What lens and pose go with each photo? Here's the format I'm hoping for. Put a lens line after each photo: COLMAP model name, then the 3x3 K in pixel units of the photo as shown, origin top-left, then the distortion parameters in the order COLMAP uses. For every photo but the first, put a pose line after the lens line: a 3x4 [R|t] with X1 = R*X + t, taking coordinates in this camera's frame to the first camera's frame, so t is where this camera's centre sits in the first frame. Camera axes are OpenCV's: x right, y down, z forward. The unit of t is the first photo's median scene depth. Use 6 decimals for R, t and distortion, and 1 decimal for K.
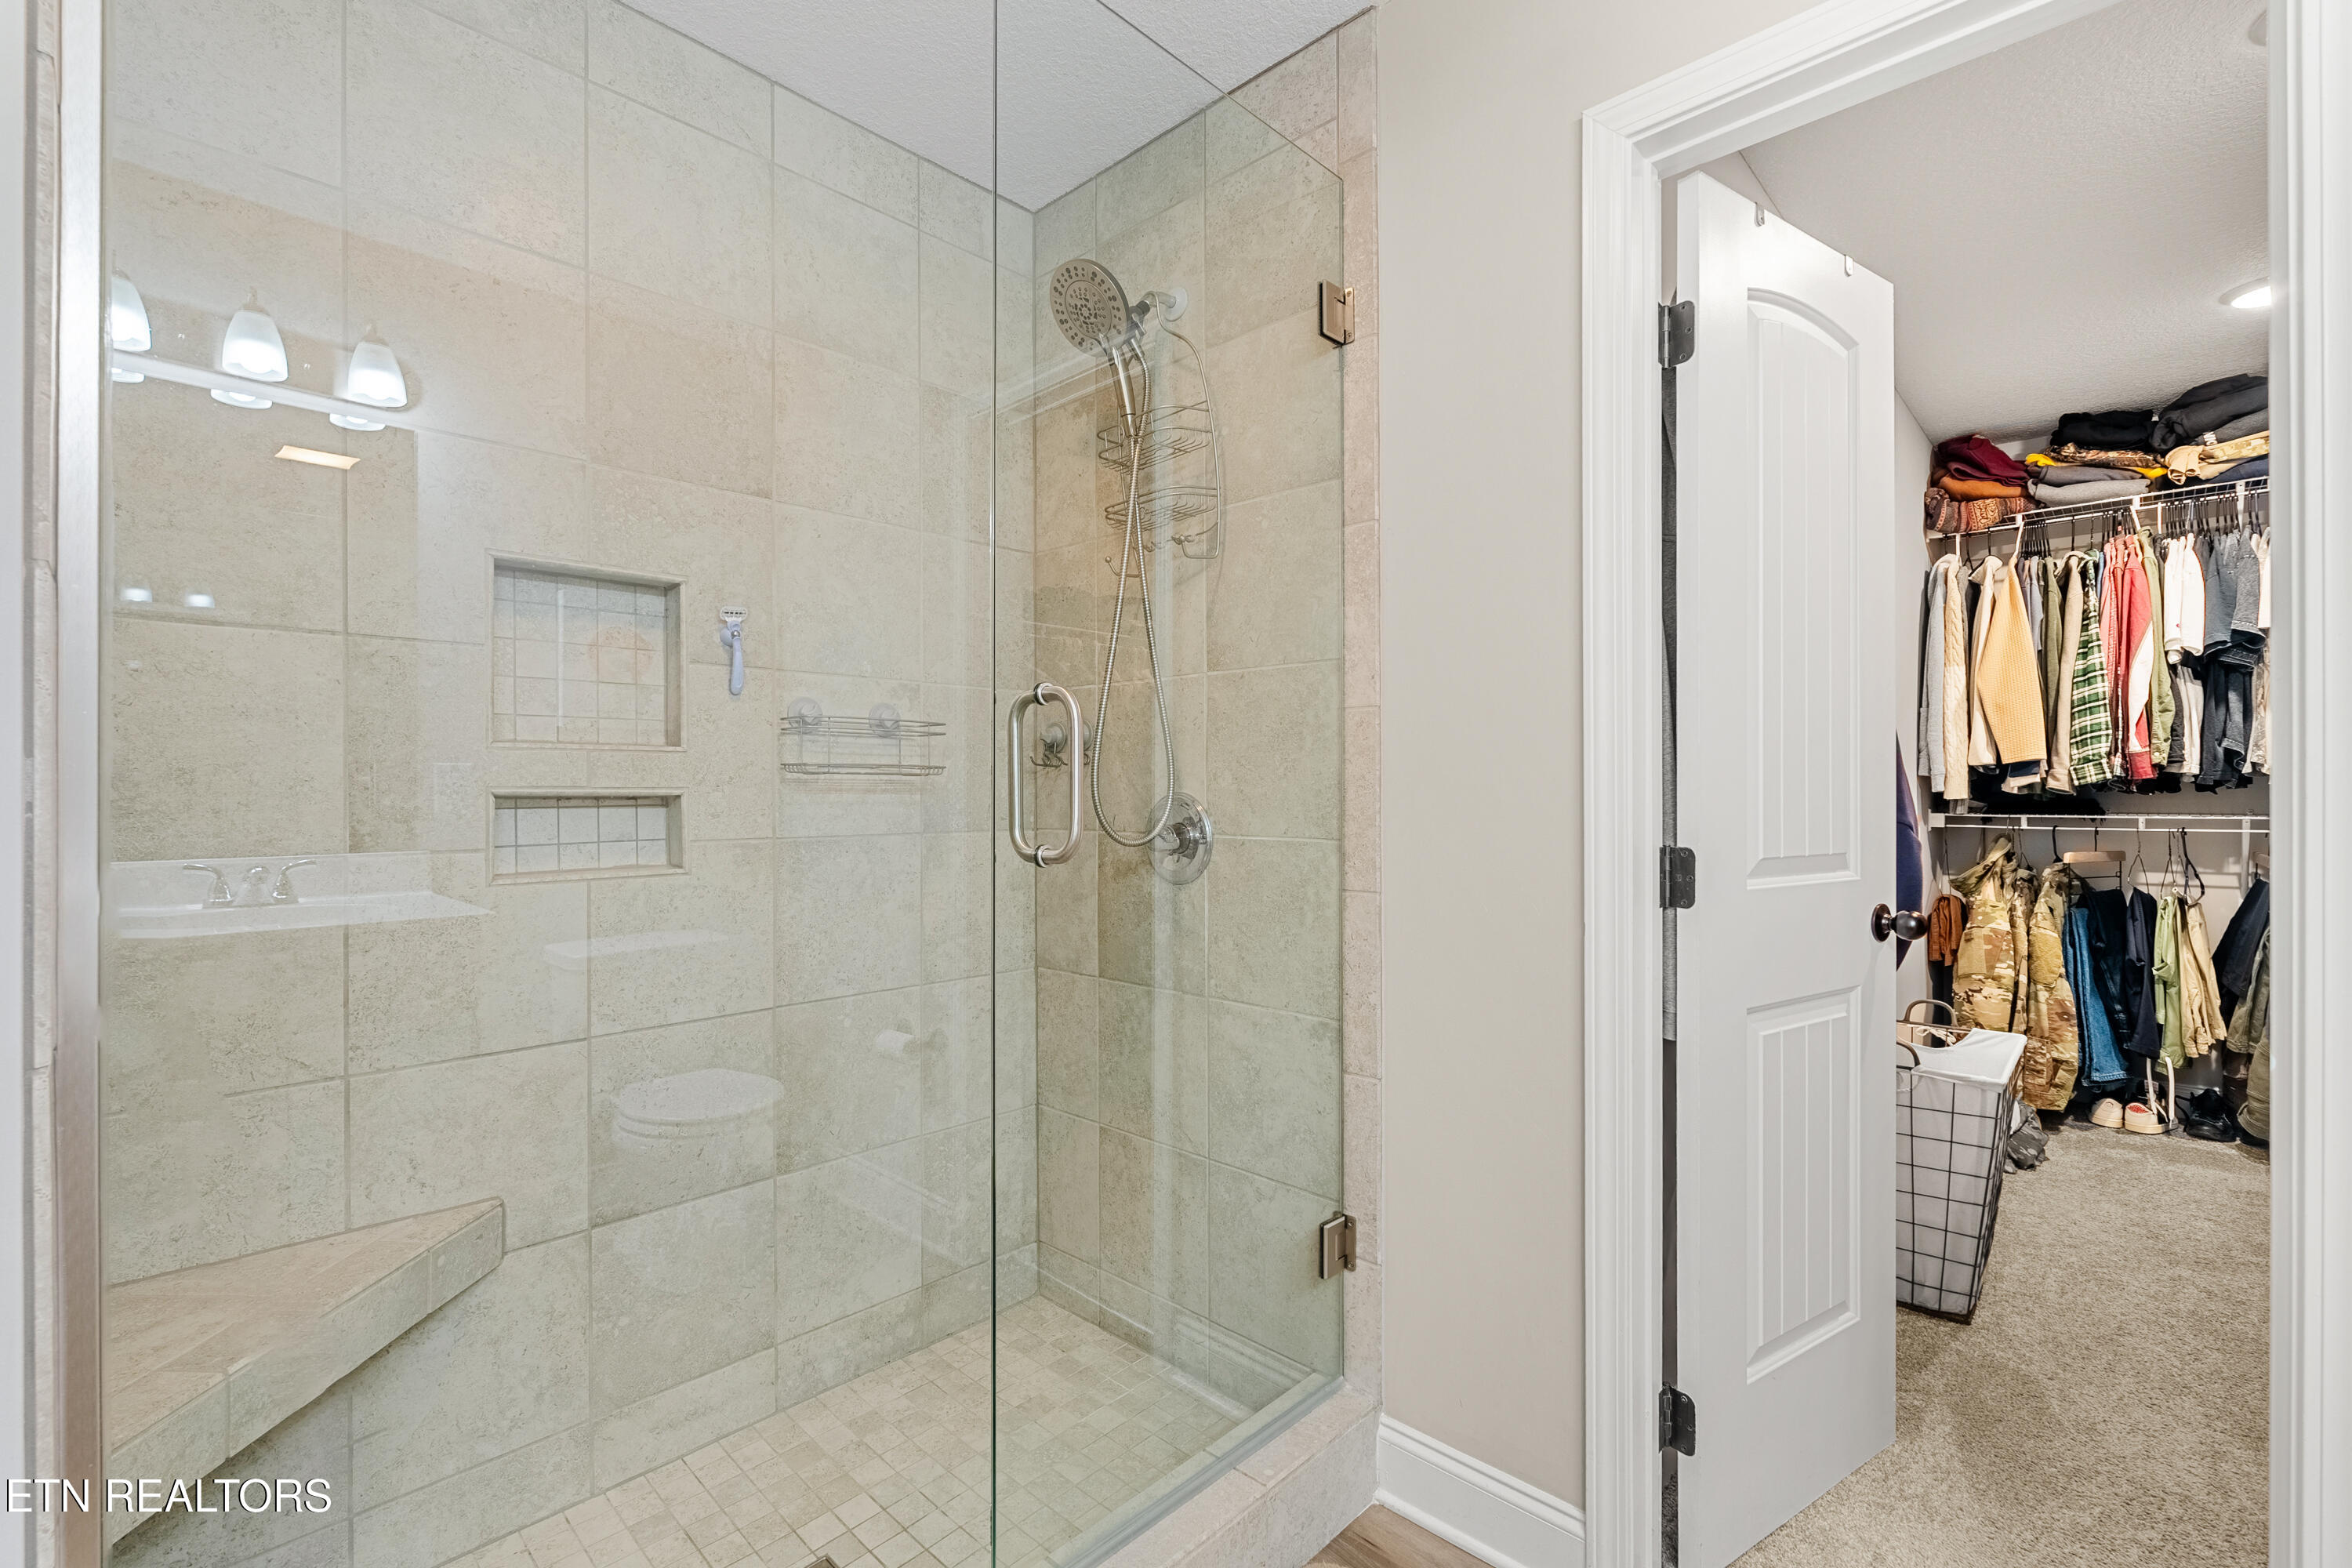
lens RADIAL K [[1037.6, 0, 1169.2], [0, 1037.6, 790.0], [0, 0, 1]] dist [-0.002394, 0.000174]
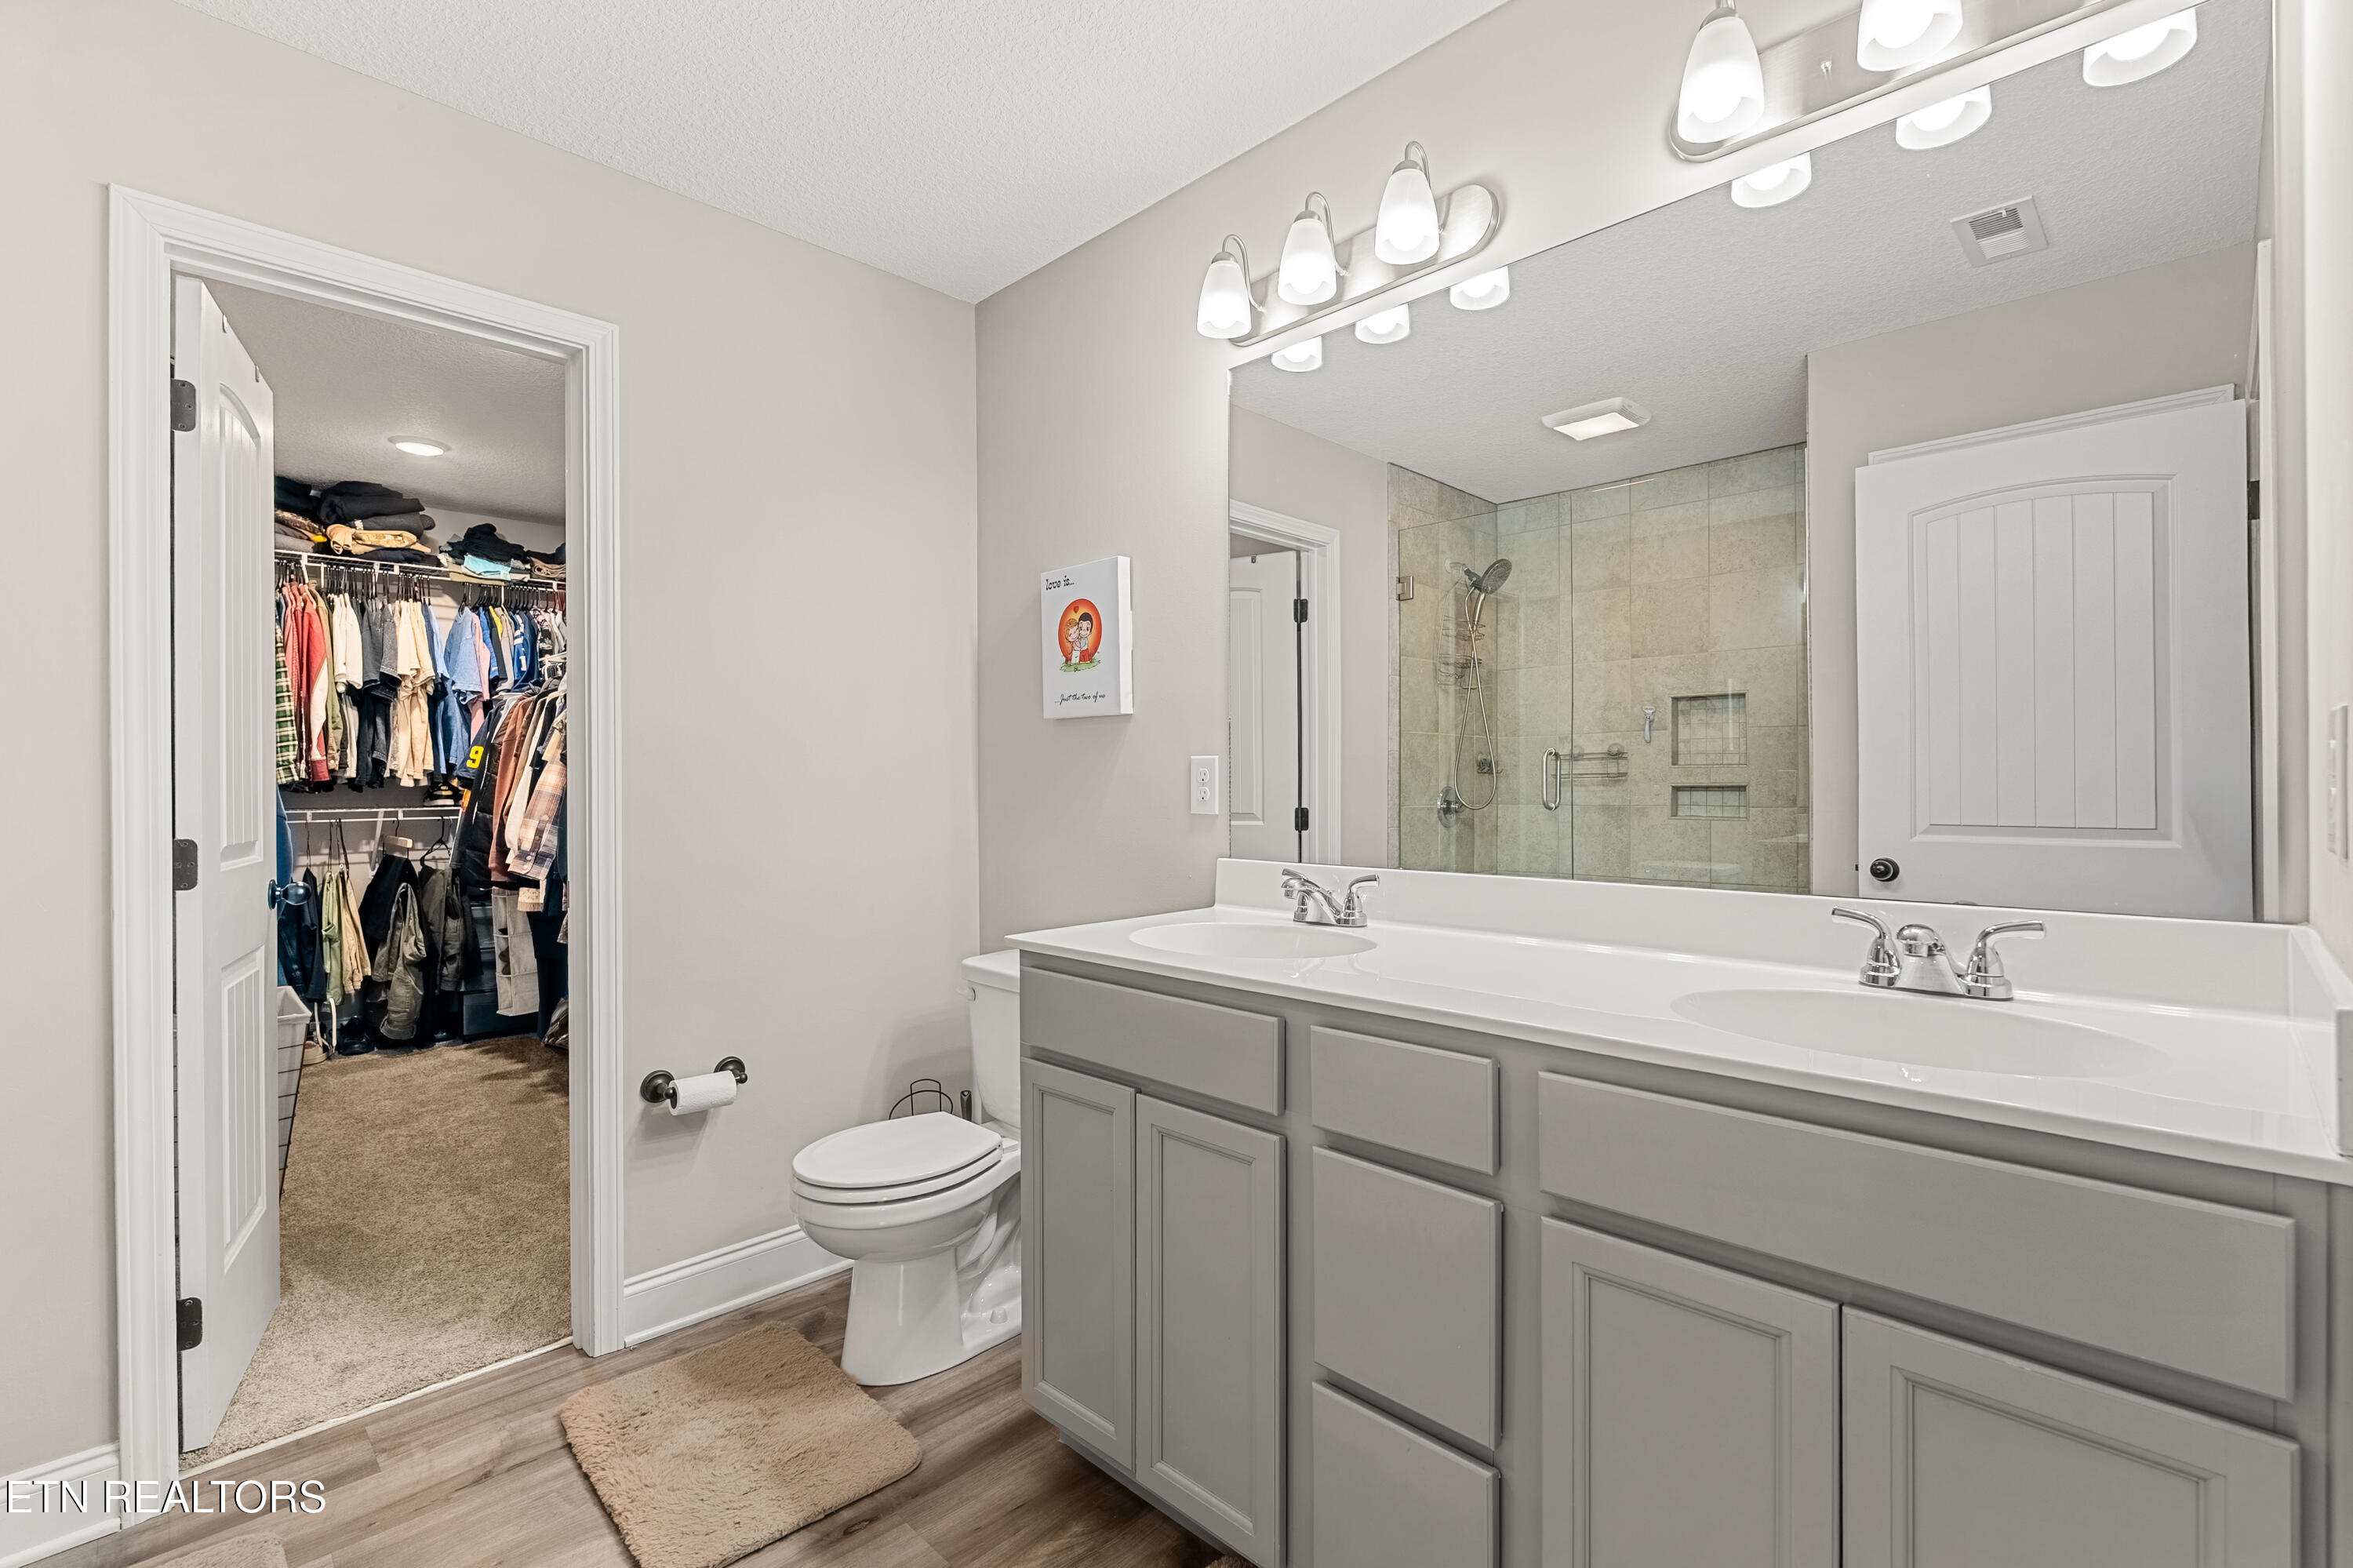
lens RADIAL K [[1038.0, 0, 1169.7], [0, 1038.0, 790.0], [0, 0, 1]] dist [-0.002394, 0.000174]
pose [[0.025775, -0.005079, 0.999655, -0.304963], [0.003402, 0.999982, 0.004992, -0.002406], [-0.999662, 0.003273, 0.025792, -0.074990]]
